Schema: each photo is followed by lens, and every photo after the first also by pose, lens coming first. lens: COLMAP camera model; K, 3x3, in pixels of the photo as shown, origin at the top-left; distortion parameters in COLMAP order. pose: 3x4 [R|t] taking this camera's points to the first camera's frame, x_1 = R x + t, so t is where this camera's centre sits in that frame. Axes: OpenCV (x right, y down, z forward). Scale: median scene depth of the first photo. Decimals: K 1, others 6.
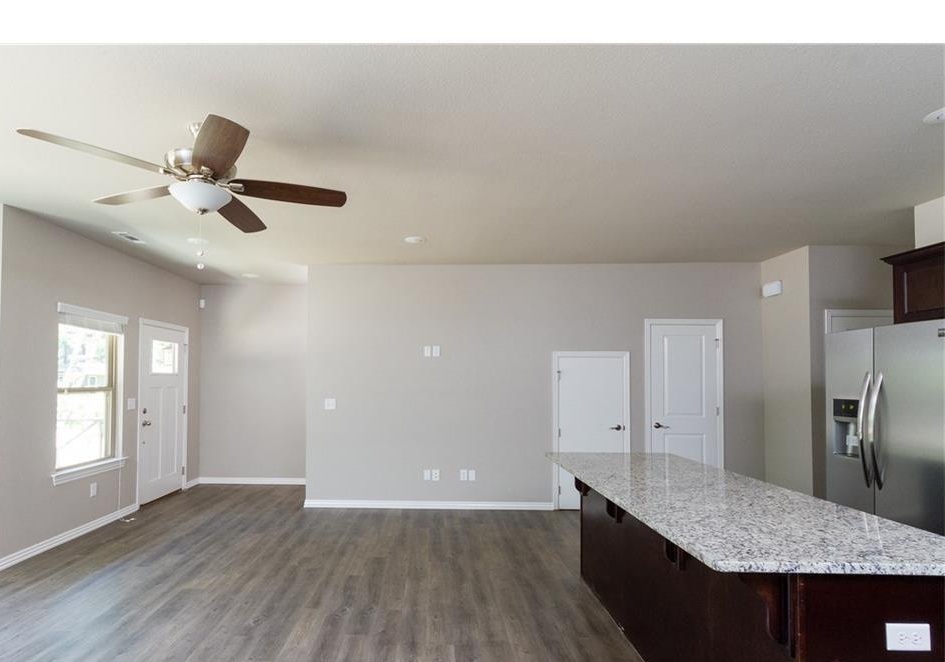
lens RADIAL K [[482.4, 0, 429.6], [0, 482.4, 363.9], [0, 0, 1]] dist [-0.003941, 0.000291]
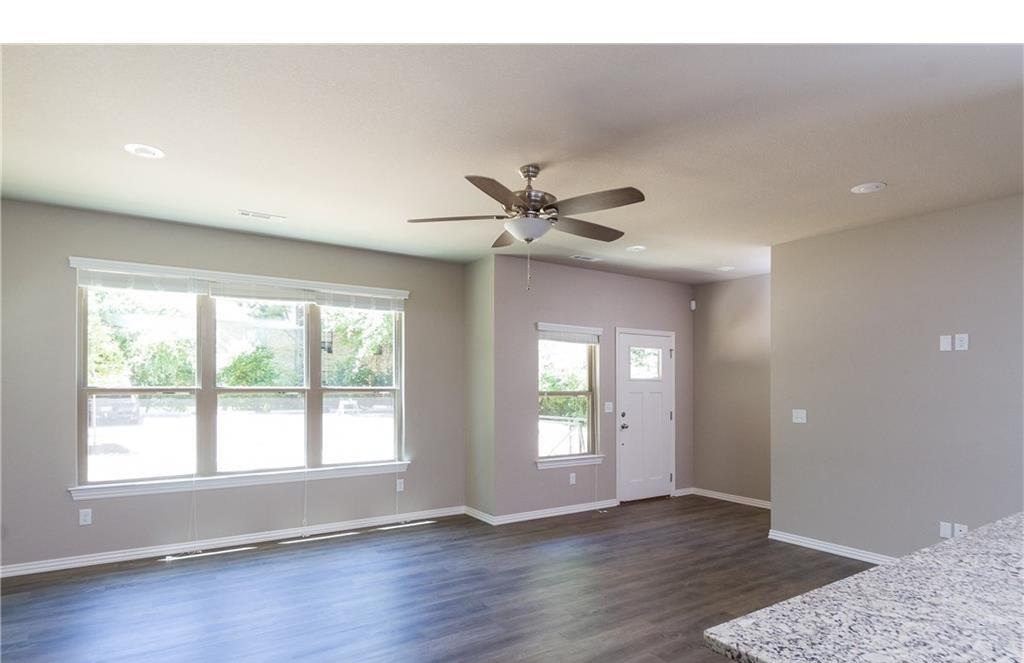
lens RADIAL K [[569.6, 0, 510.1], [0, 569.6, 384.3], [0, 0, 1]] dist [0.000586, -0.004275]
pose [[0.577311, 0.000283, -0.816524, 0.317472], [0.023727, 0.999572, 0.017122, 0.003526], [0.816179, -0.029258, 0.577057, 0.076115]]
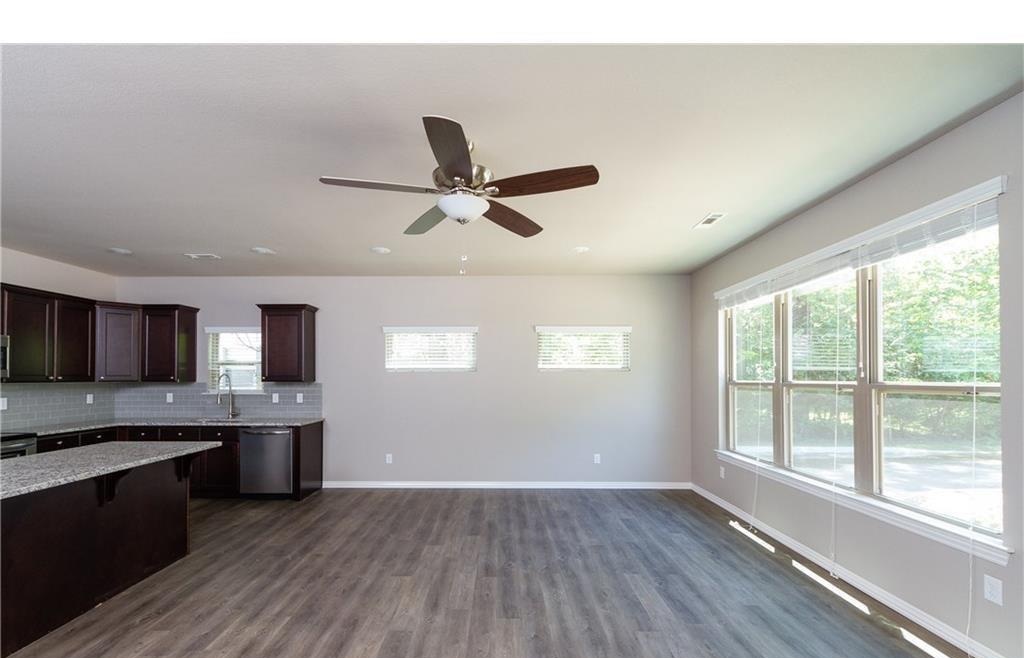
lens RADIAL K [[425.3, 0, 496.2], [0, 425.3, 369.7], [0, 0, 1]] dist [-0.000109, -0.000222]
pose [[-0.999984, -0.003935, 0.003950, -0.281156], [-0.004151, 0.998411, -0.056202, 0.036460], [-0.003723, -0.056217, -0.998412, 0.983576]]
